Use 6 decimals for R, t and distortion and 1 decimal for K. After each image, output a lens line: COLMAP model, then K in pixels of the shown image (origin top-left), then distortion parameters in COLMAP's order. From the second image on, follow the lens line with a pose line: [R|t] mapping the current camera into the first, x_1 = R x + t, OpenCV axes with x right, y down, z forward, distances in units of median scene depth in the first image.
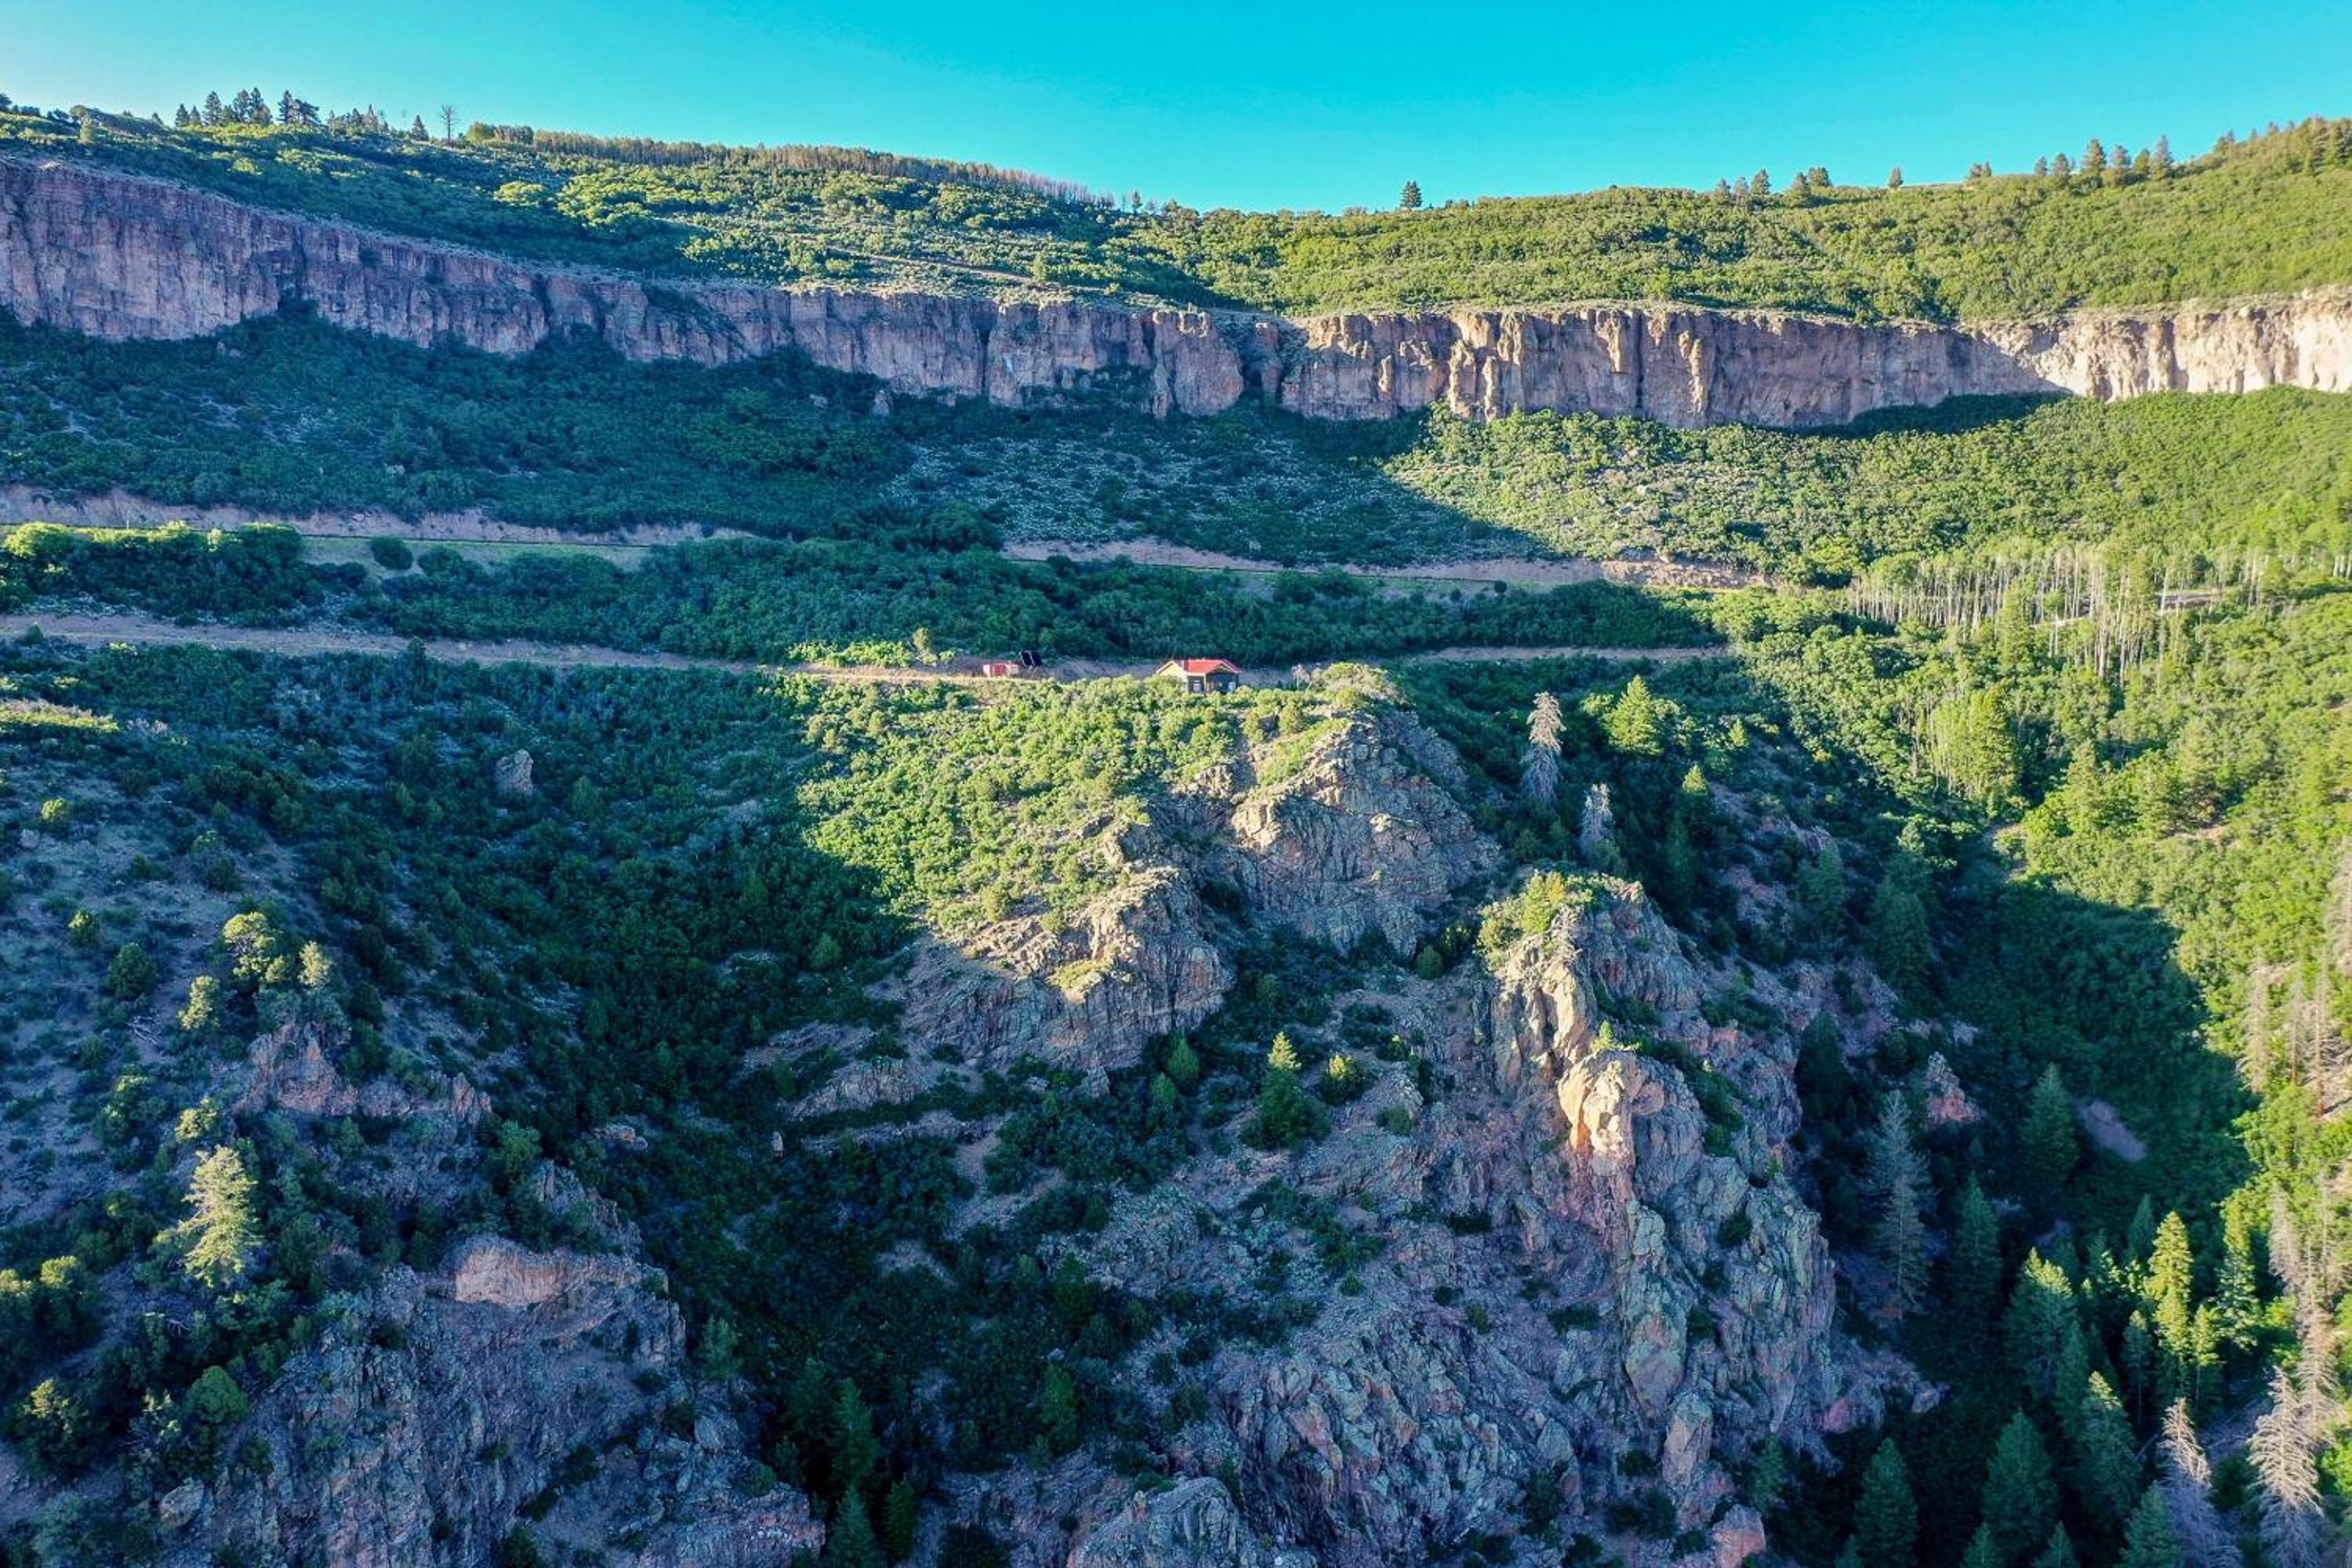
lens RADIAL K [[1855.7, 0, 1178.4], [0, 1855.7, 764.7], [0, 0, 1]] dist [-0.003946, -0.004758]
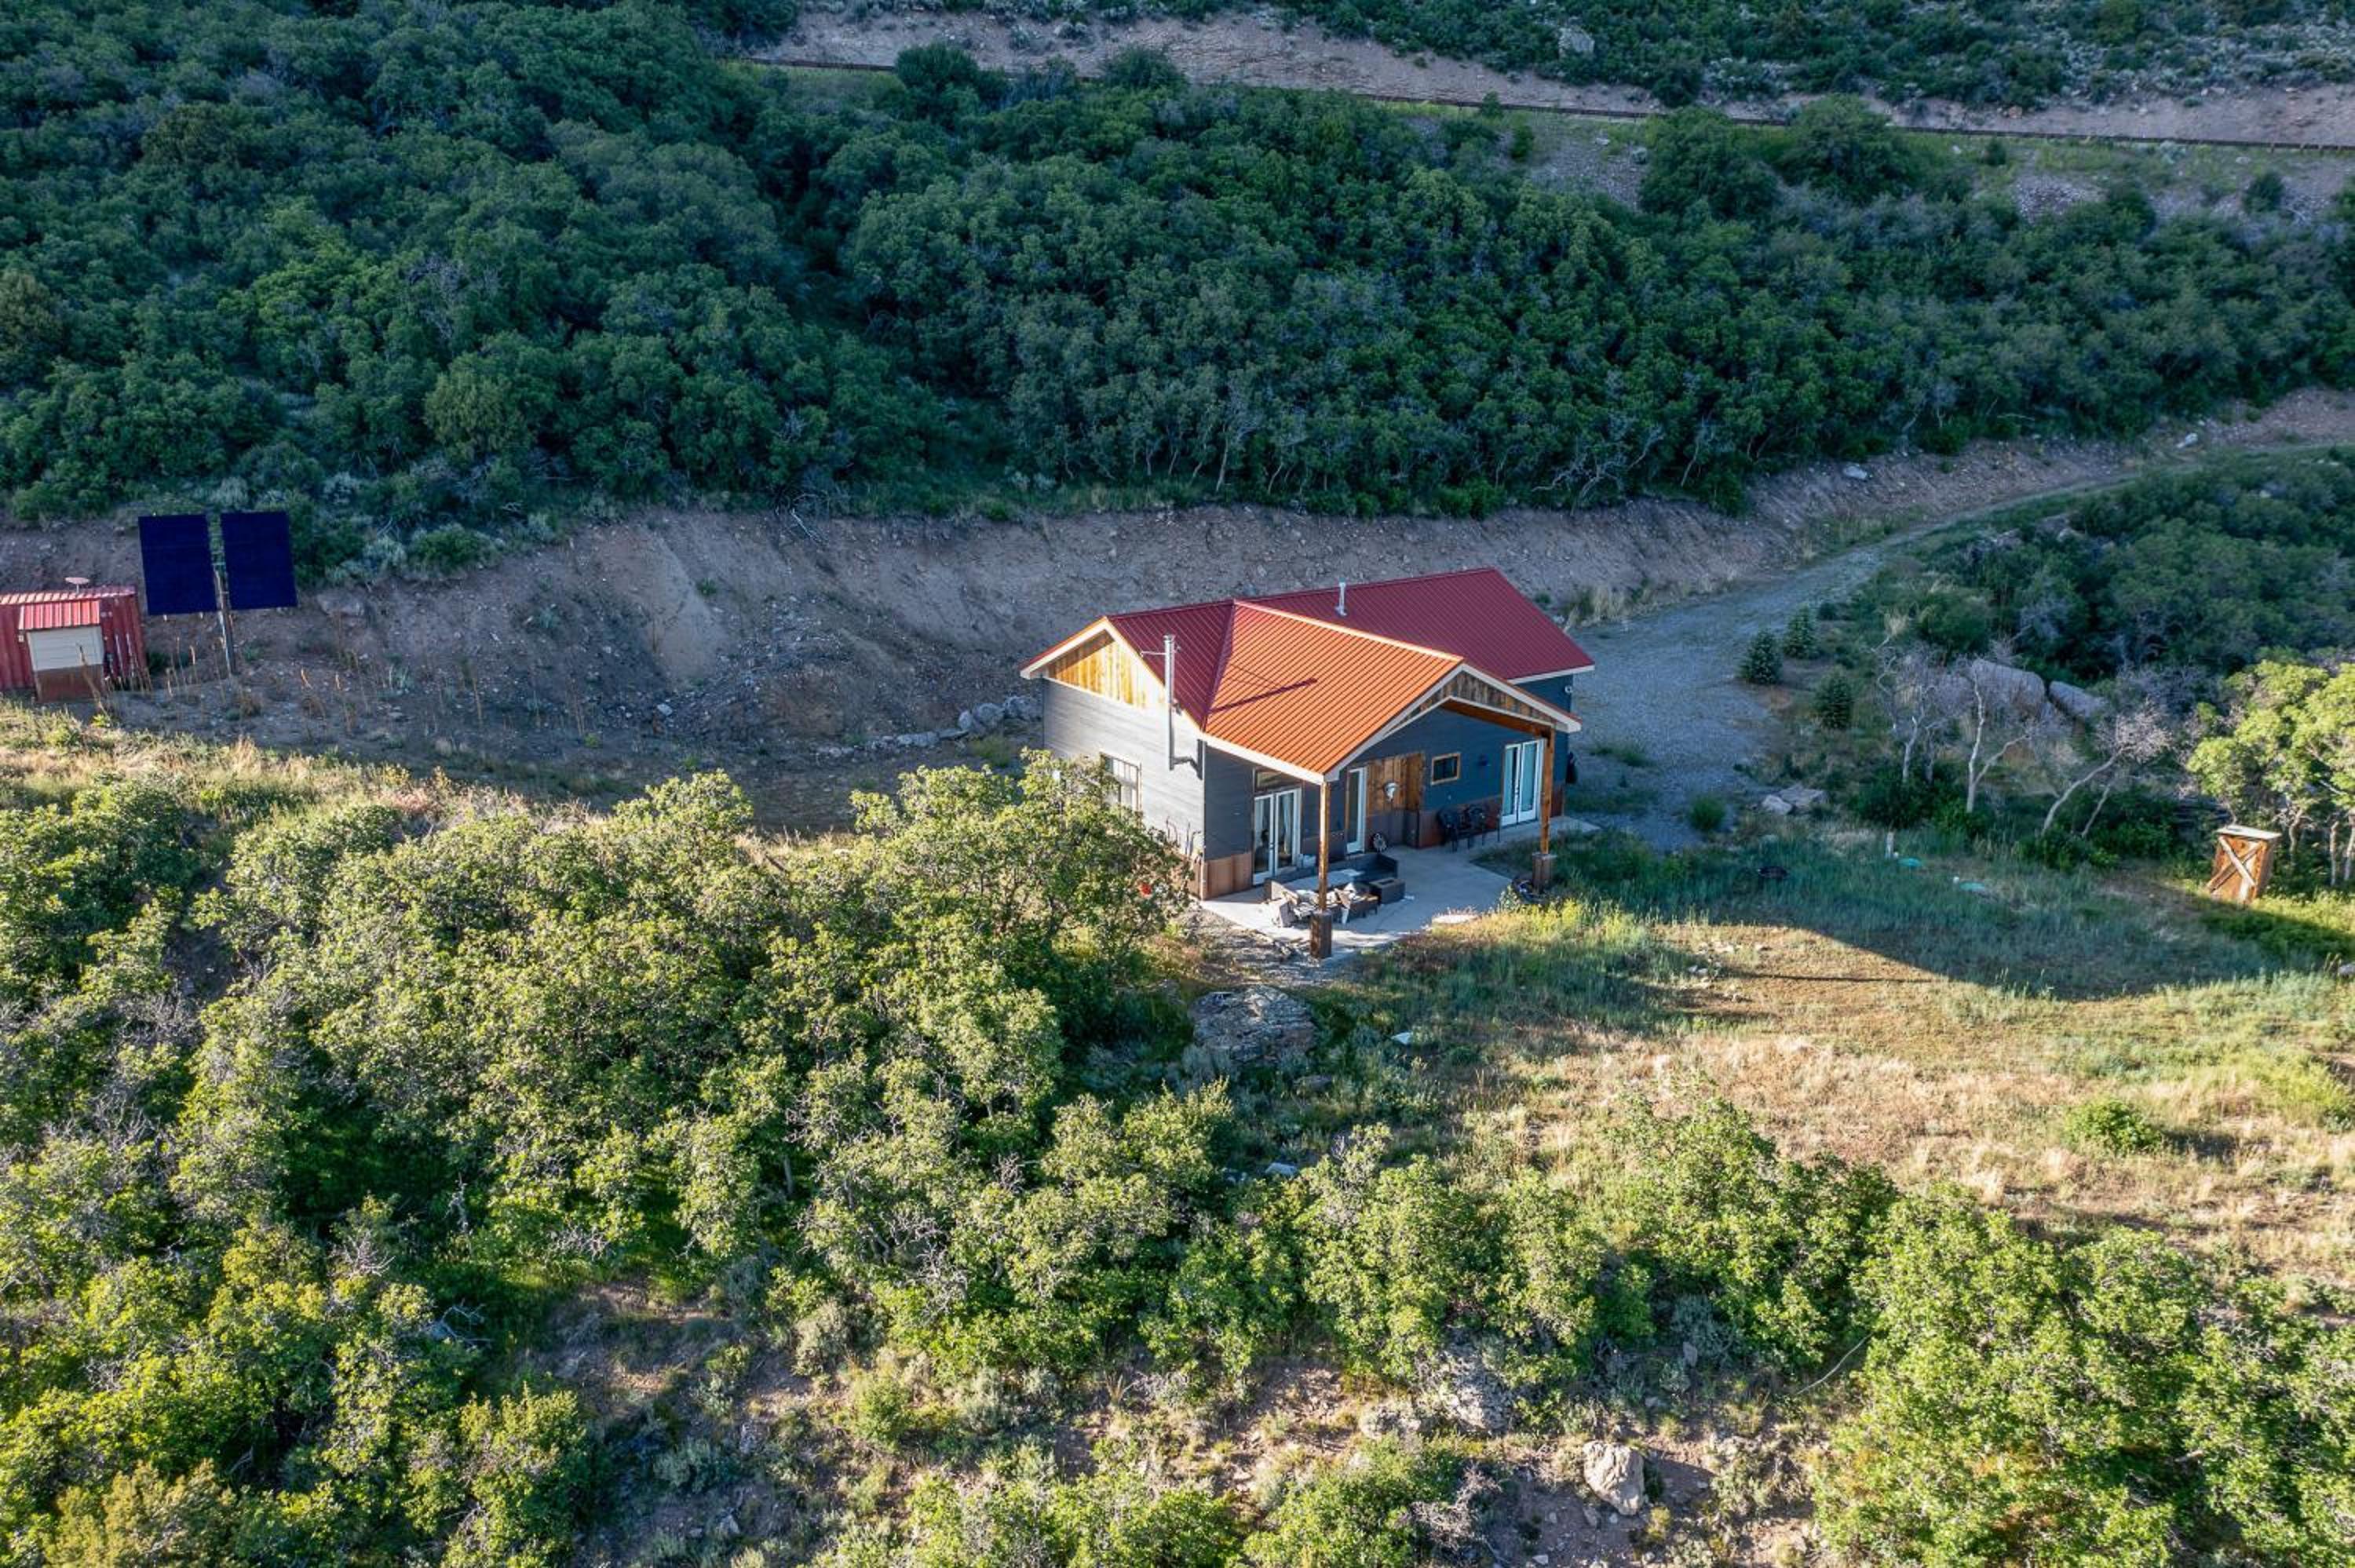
lens RADIAL K [[1857.9, 0, 1179.9], [0, 1857.9, 764.7], [0, 0, 1]] dist [-0.003946, -0.004758]
pose [[0.992836, 0.043106, -0.111441, 0.011782], [-0.020344, 0.980026, 0.197827, -0.048392], [0.117743, -0.194142, 0.973882, 0.567595]]
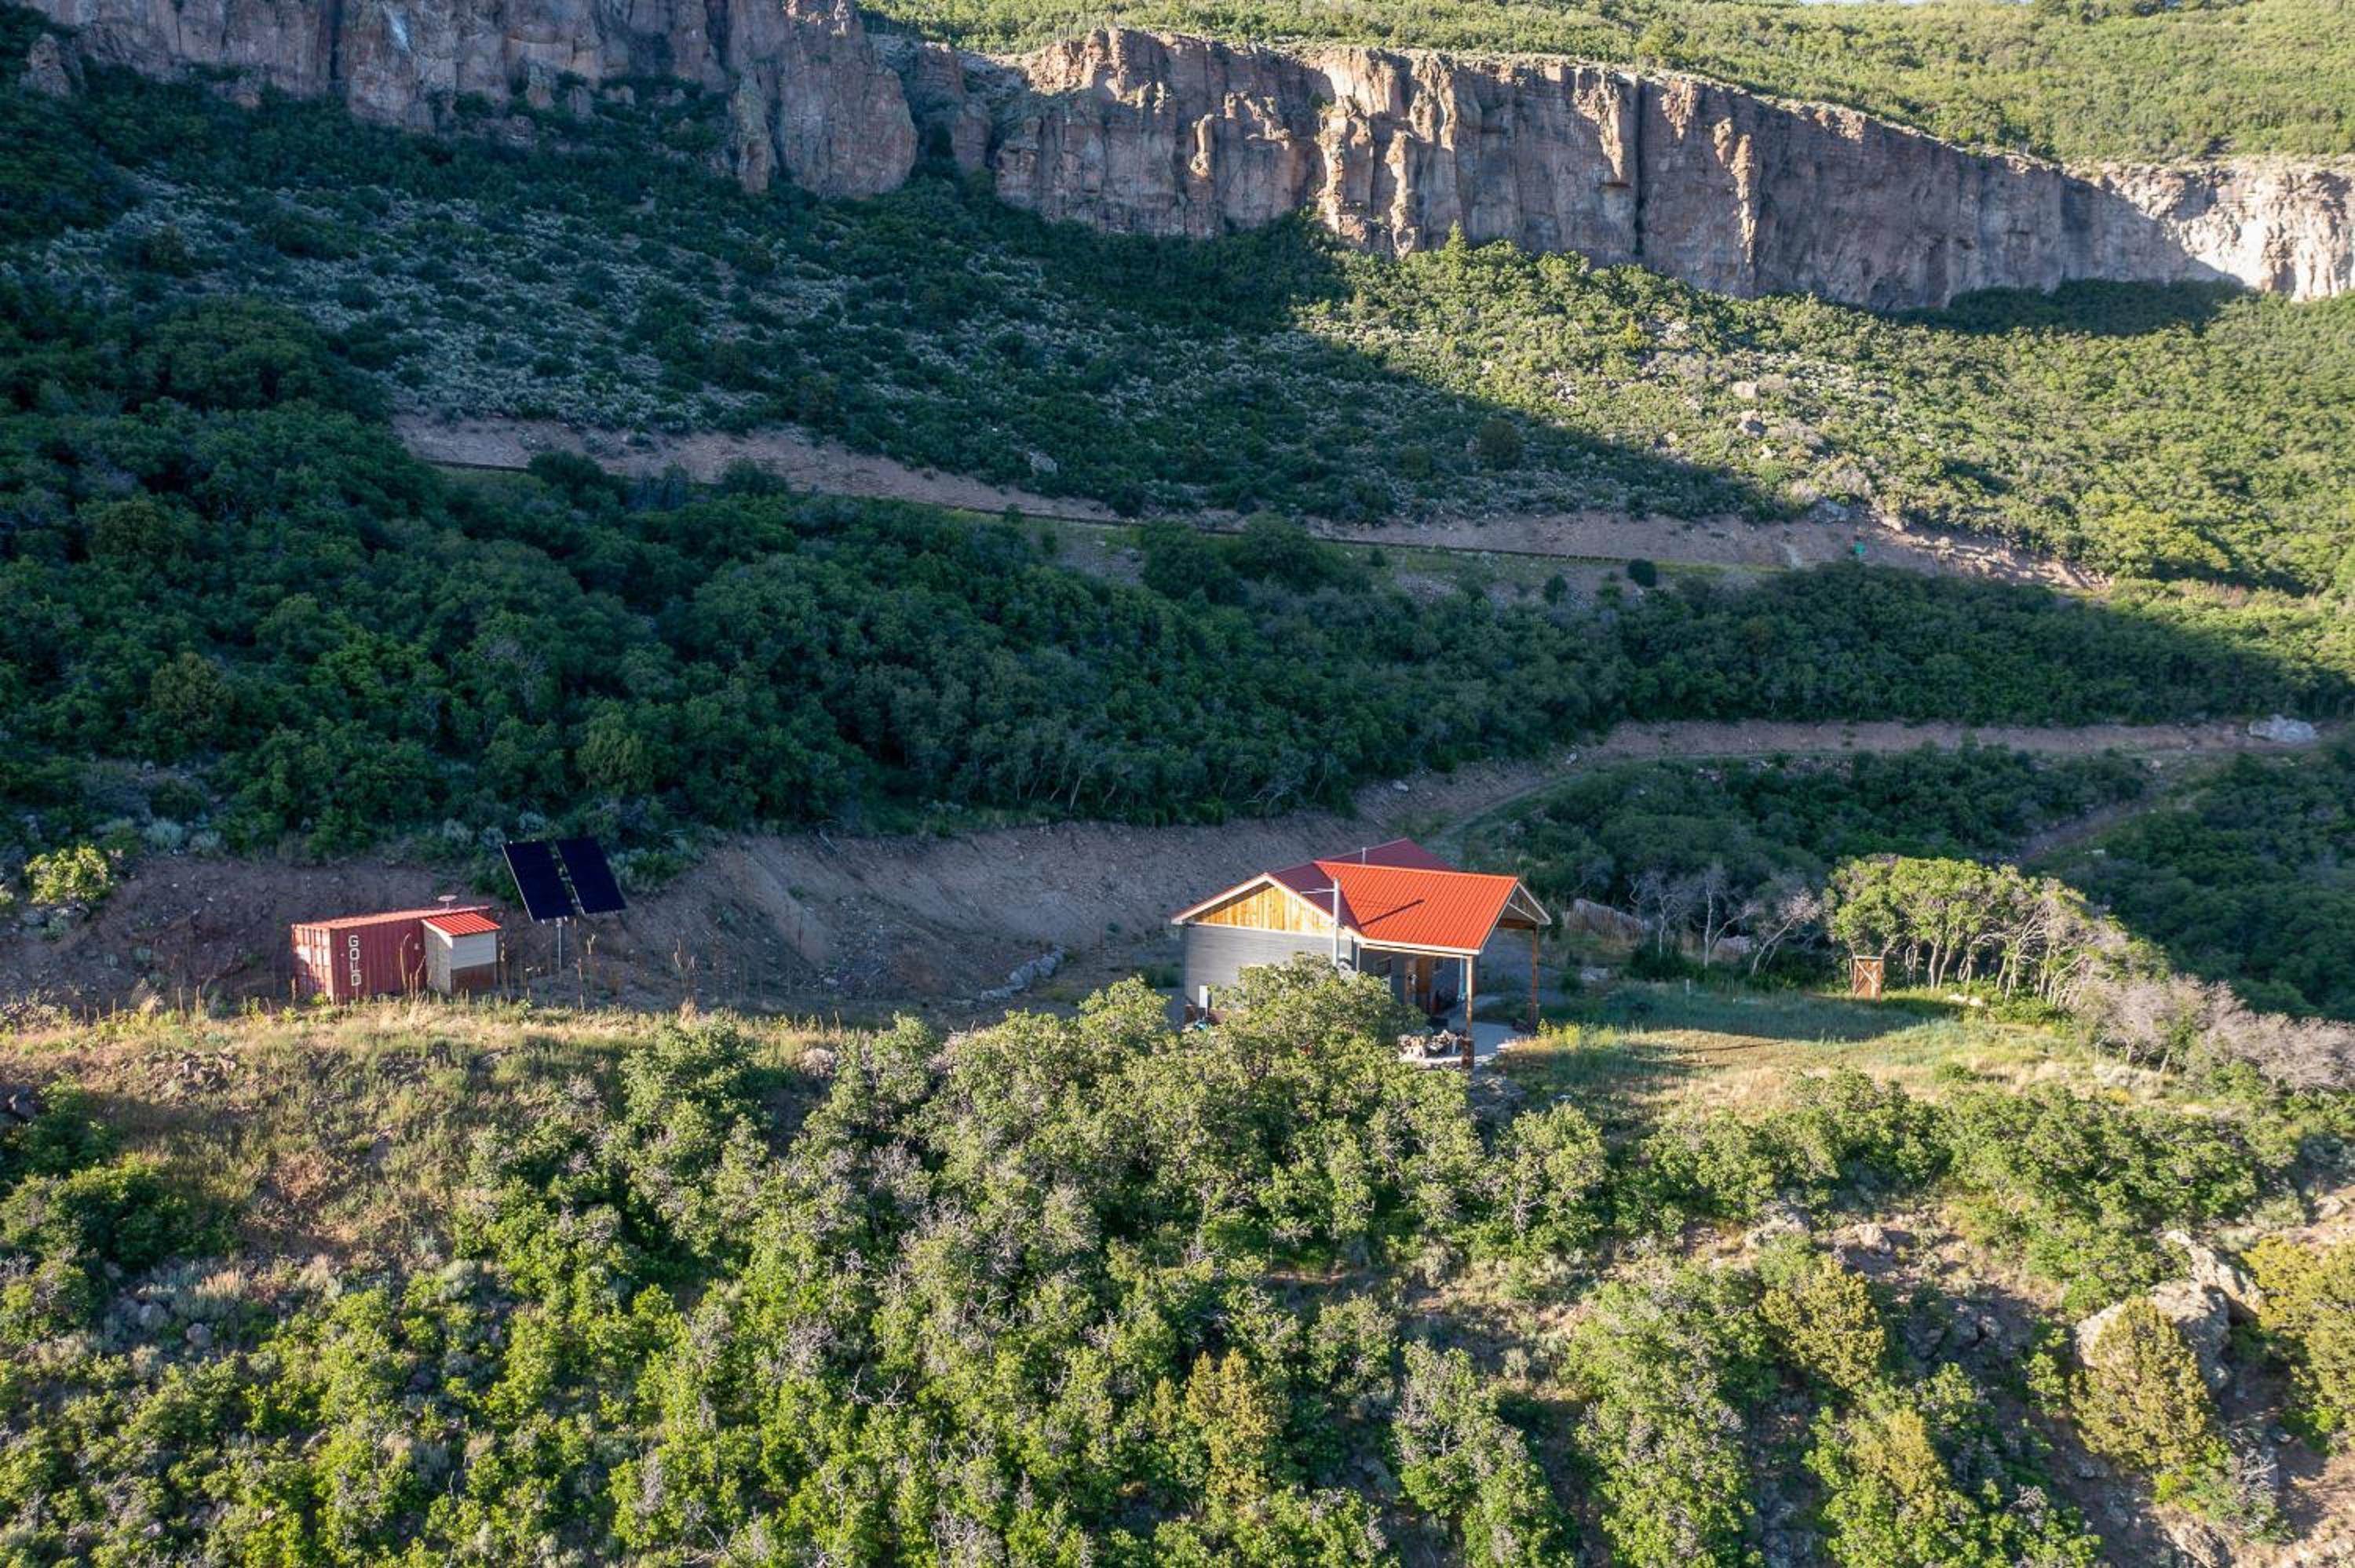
lens RADIAL K [[1857.9, 0, 1179.9], [0, 1857.9, 764.7], [0, 0, 1]] dist [-0.003946, -0.004758]
pose [[0.951736, -0.009353, 0.306775, -0.051589], [0.008430, 0.999955, 0.004332, -0.046000], [-0.306802, -0.001537, 0.951772, 0.527694]]
